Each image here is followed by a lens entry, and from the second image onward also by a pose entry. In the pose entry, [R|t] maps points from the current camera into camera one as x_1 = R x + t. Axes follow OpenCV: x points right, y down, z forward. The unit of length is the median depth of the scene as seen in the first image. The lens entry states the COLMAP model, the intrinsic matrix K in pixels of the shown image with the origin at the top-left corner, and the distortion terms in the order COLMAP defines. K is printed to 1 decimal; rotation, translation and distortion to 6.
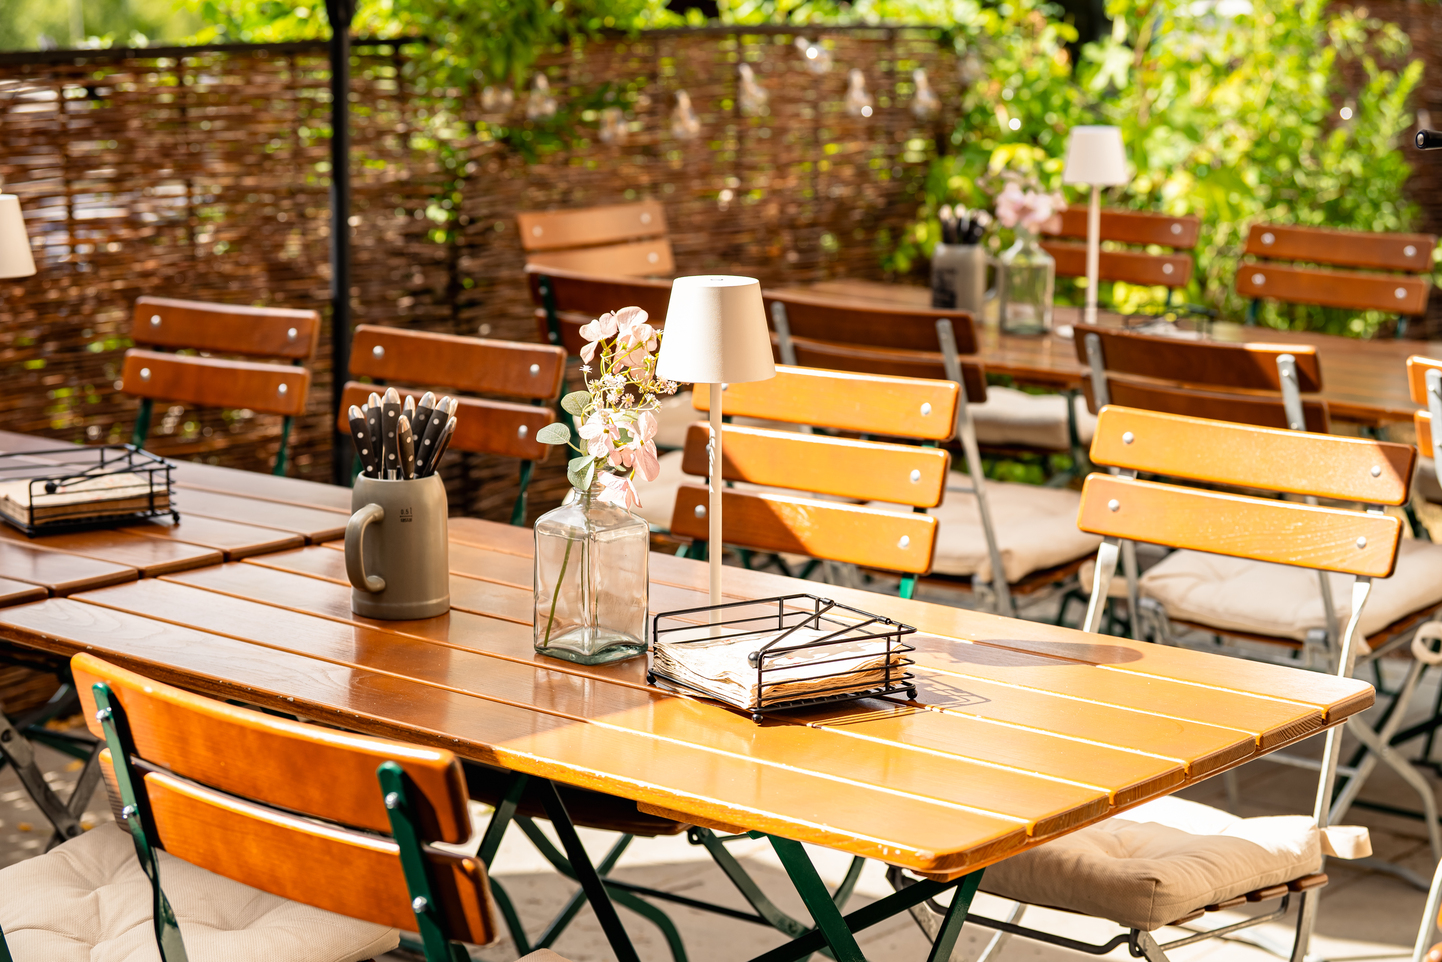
lens RADIAL K [[2947.8, 0, 720.7], [0, 2947.8, 478.9], [0, 0, 1]] dist [0.094626, 0.000000]
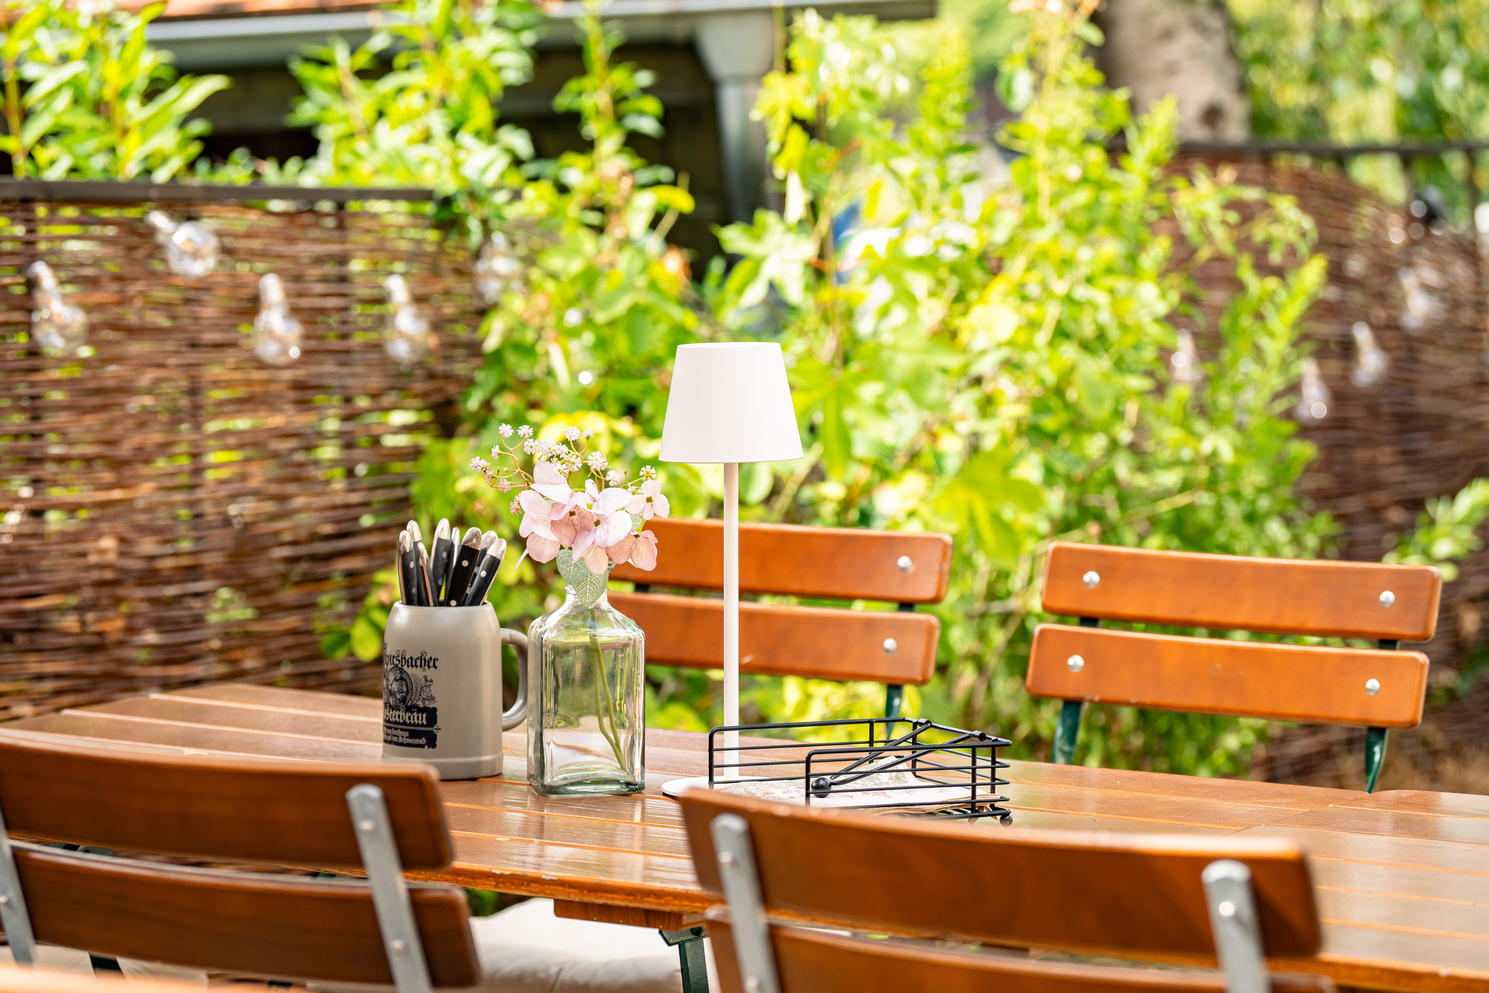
lens RADIAL K [[4365.2, 0, 743.6], [0, 4365.2, 496.3], [0, 0, 1]] dist [-0.216440, 0.000000]
pose [[0.992248, -0.021016, 0.122484, 0.034761], [0.033980, 0.993920, -0.104733, -0.018241], [-0.119538, 0.108083, 0.986929, 0.253903]]
